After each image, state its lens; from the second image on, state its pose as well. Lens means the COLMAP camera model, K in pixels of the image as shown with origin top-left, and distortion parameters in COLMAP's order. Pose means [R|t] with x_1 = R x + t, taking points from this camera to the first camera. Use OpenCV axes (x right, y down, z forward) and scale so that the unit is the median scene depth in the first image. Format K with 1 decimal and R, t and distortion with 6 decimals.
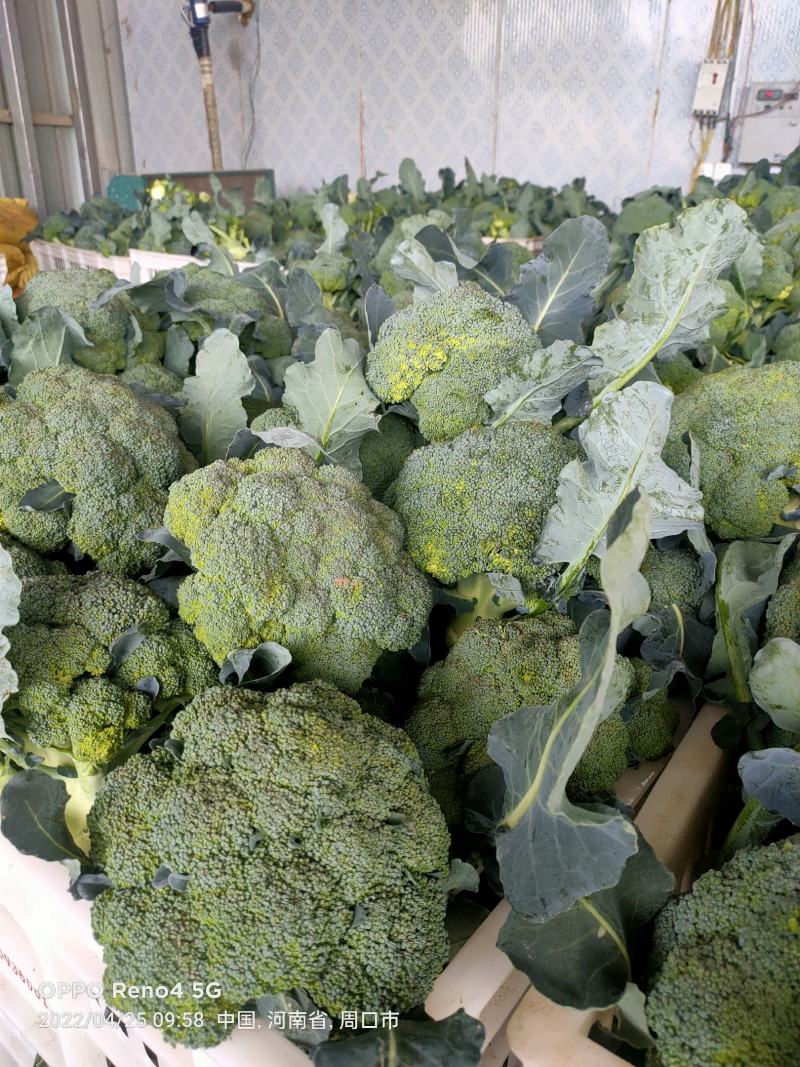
lens RADIAL K [[814.0, 0, 405.3], [0, 814.0, 530.5], [0, 0, 1]] dist [0.031148, -0.057915]
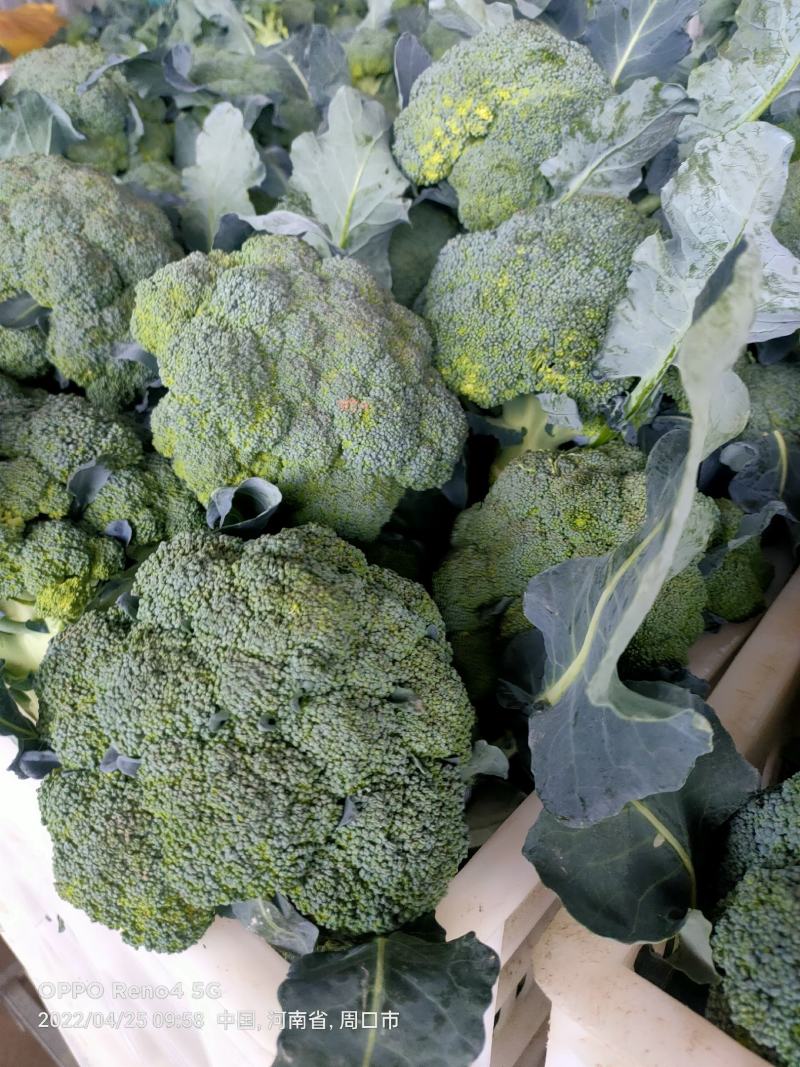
lens RADIAL K [[814.0, 0, 405.3], [0, 814.0, 530.5], [0, 0, 1]] dist [0.031148, -0.057915]
pose [[0.995572, 0.002912, -0.093962, 0.066514], [0.014477, 0.982847, 0.183853, 0.048608], [0.092886, -0.184399, 0.978453, 0.248140]]
